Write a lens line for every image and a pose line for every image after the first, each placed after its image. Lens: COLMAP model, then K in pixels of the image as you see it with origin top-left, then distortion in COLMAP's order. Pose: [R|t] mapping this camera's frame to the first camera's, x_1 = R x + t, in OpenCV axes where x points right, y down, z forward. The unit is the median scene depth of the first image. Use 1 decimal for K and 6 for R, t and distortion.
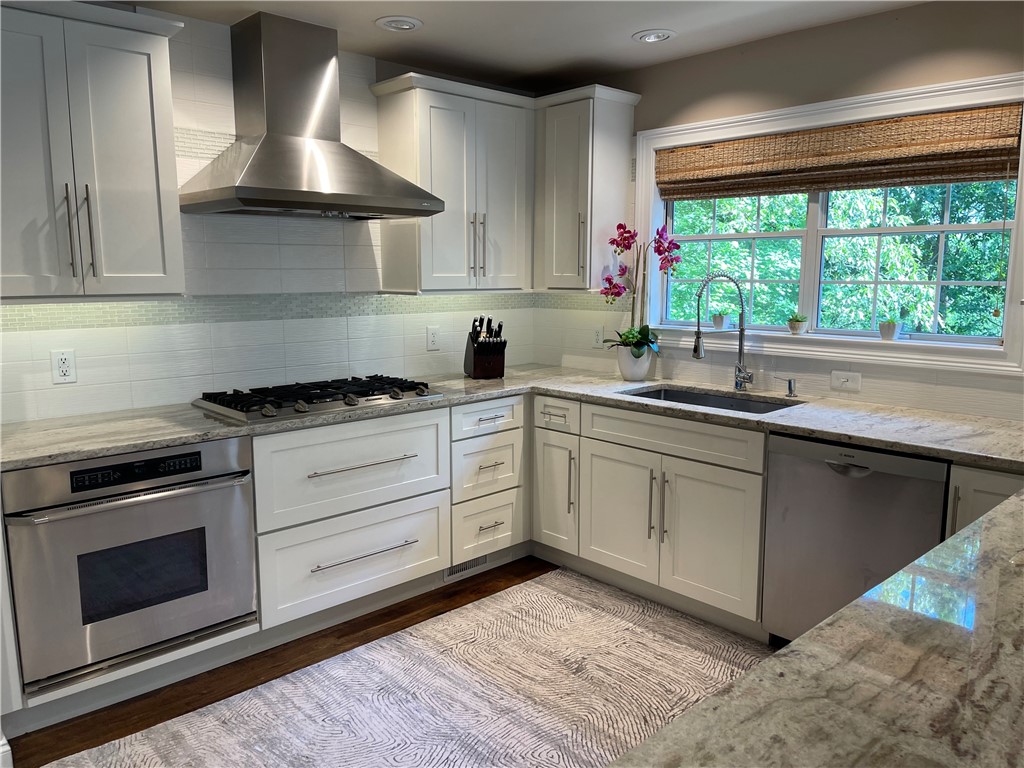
lens RADIAL K [[772.3, 0, 507.8], [0, 772.3, 384.7], [0, 0, 1]] dist [0.070363, -0.091944]
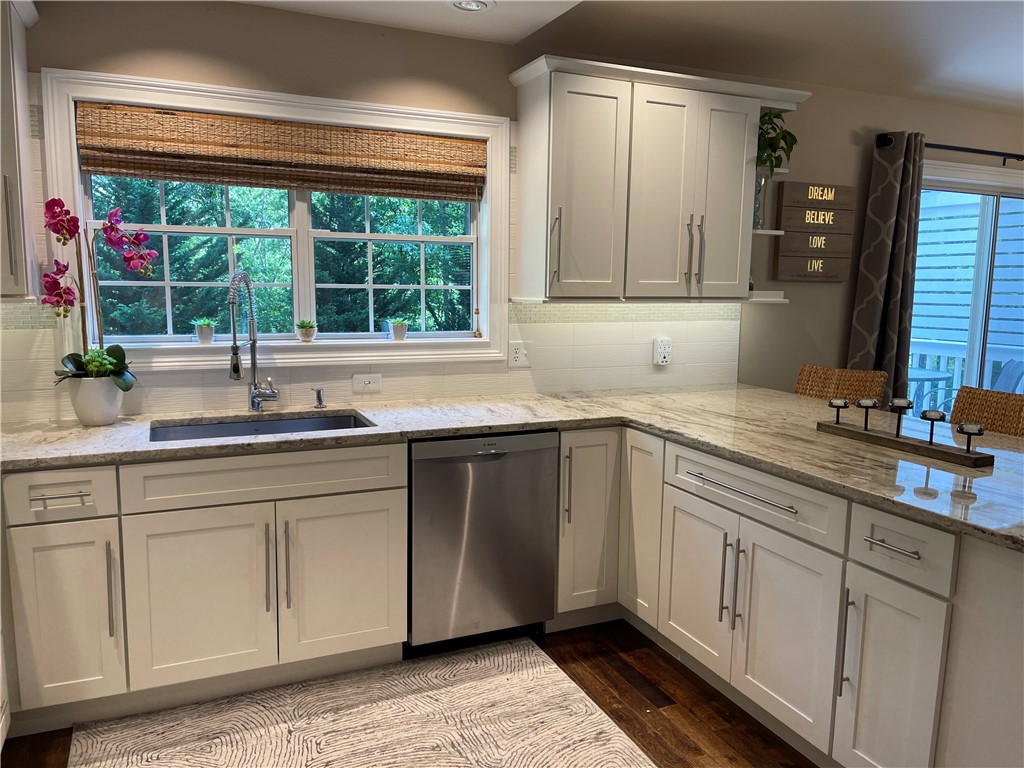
lens RADIAL K [[772.3, 0, 512.1], [0, 772.3, 386.5], [0, 0, 1]] dist [0.070363, -0.091944]
pose [[0.323744, -0.125572, 0.937775, -0.415559], [0.127384, 0.987914, 0.088310, -0.060136], [-0.937530, 0.090868, 0.335827, 0.445297]]
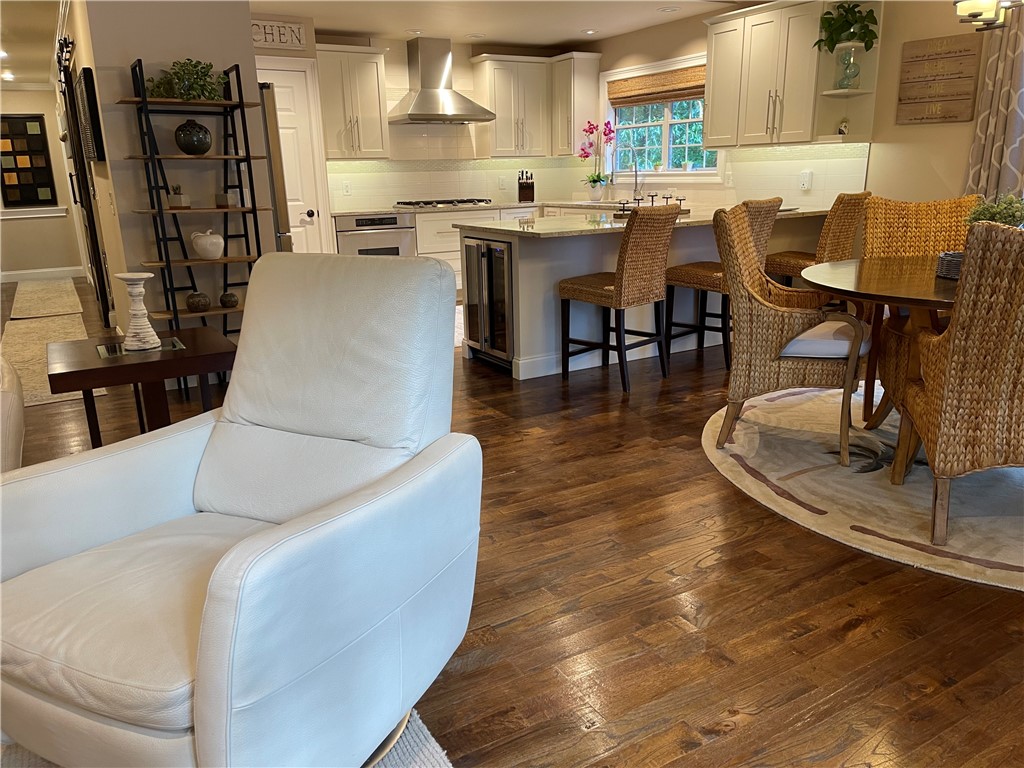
lens RADIAL K [[772.3, 0, 512.0], [0, 772.3, 389.3], [0, 0, 1]] dist [0.070363, -0.091944]
pose [[0.974403, 0.038114, -0.221553, 0.462303], [-0.009184, 0.991449, 0.130171, 0.245259], [0.224619, -0.124804, 0.966421, -1.196905]]
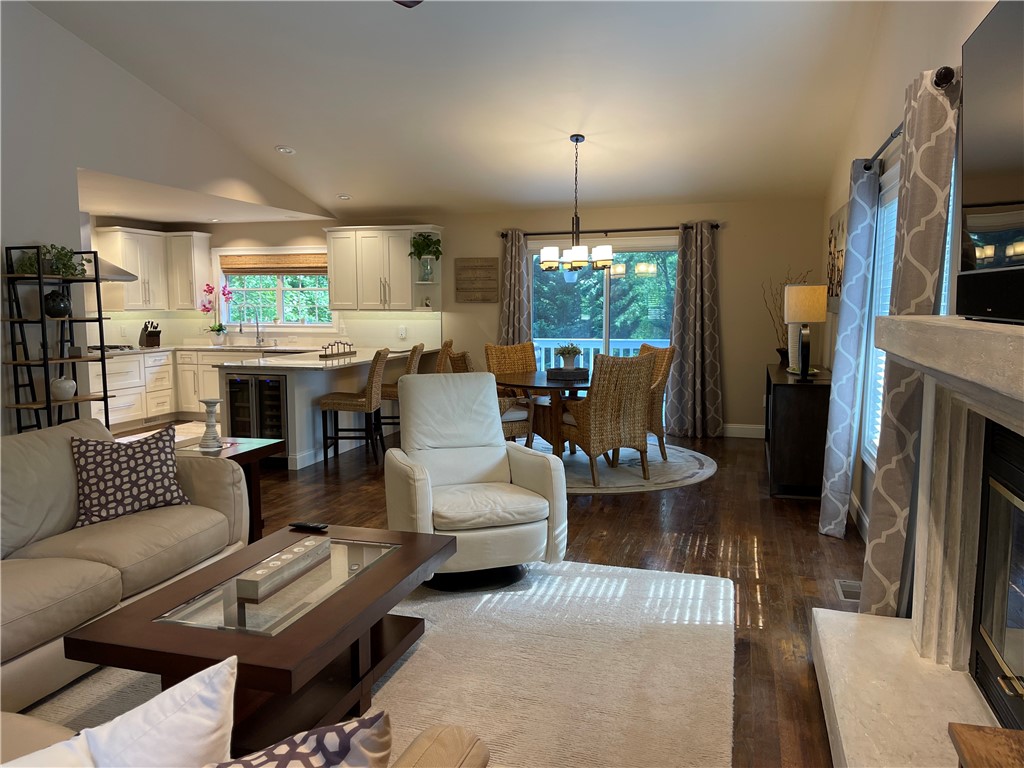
lens RADIAL K [[772.3, 0, 504.8], [0, 772.3, 385.8], [0, 0, 1]] dist [0.070363, -0.091944]
pose [[0.866431, -0.056072, 0.496139, -0.321522], [0.076863, 0.996808, -0.021573, 0.278335], [-0.493346, 0.056826, 0.867975, -1.825154]]
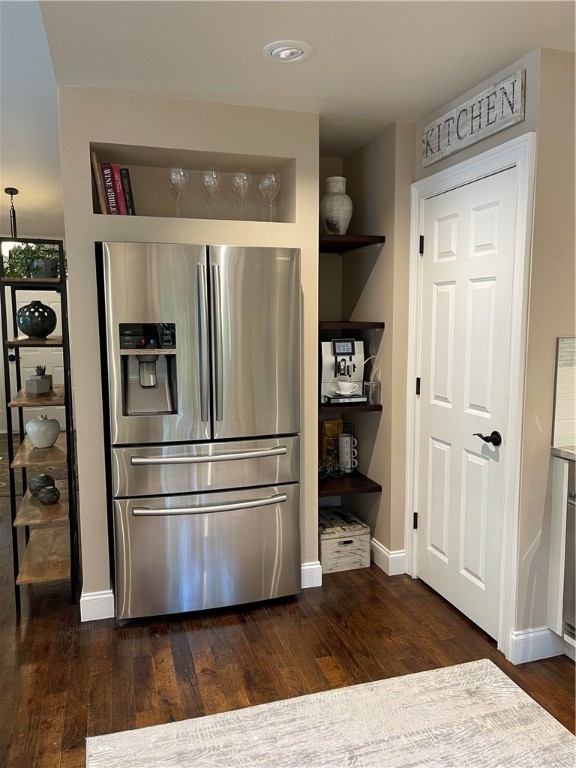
lens RADIAL K [[579.2, 0, 282.9], [0, 579.2, 386.0], [0, 0, 1]] dist [0.070363, -0.091944]
pose [[-0.444227, 0.105078, -0.889731, 0.300445], [-0.127408, 0.975596, 0.178831, -0.084879], [0.886809, 0.192800, -0.419998, 0.622009]]
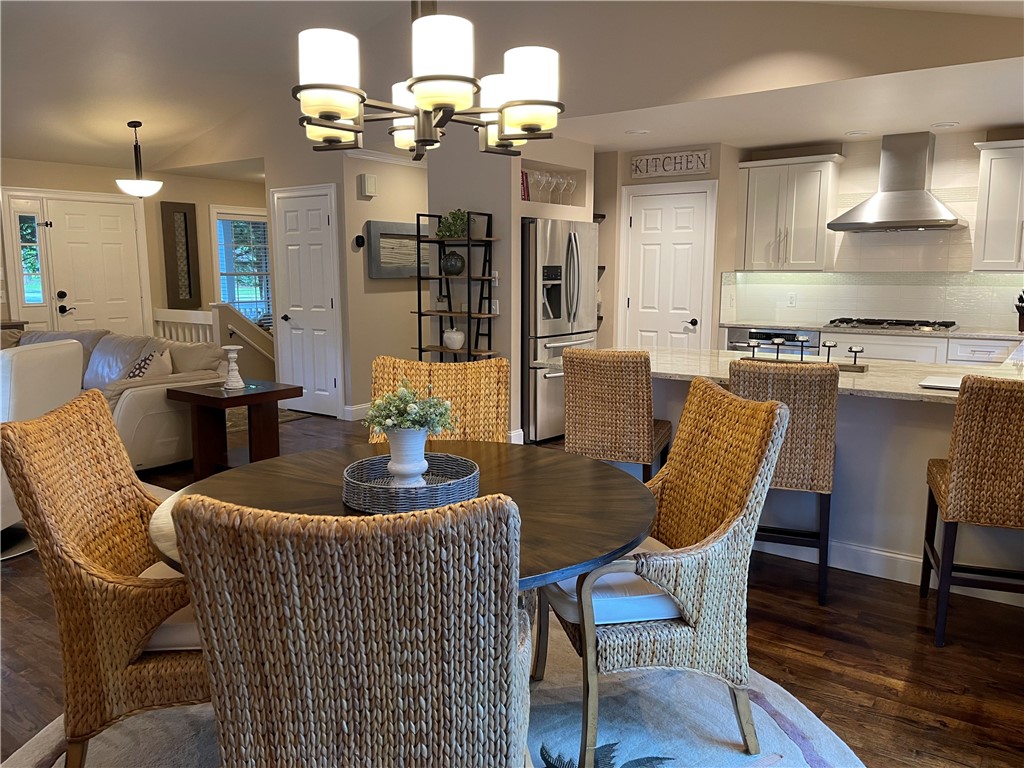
lens RADIAL K [[772.3, 0, 502.9], [0, 772.3, 380.1], [0, 0, 1]] dist [0.070363, -0.091944]
pose [[0.173998, 0.143964, -0.974166, 1.399745], [-0.144175, 0.982320, 0.119418, 0.051996], [0.974135, 0.119672, 0.191678, -0.263283]]
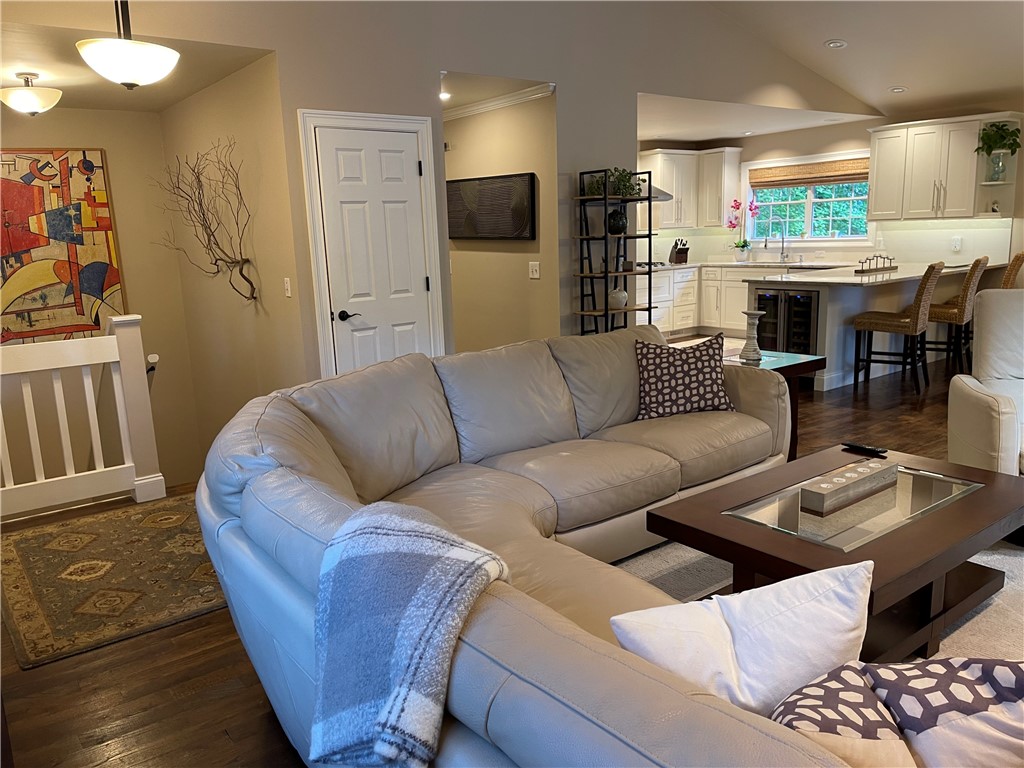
lens RADIAL K [[772.3, 0, 498.3], [0, 772.3, 382.1], [0, 0, 1]] dist [0.070363, -0.091944]
pose [[0.993772, -0.014520, -0.110484, -0.385694], [0.019472, 0.998847, 0.043879, 0.287927], [0.109720, -0.045757, 0.992909, -1.802041]]
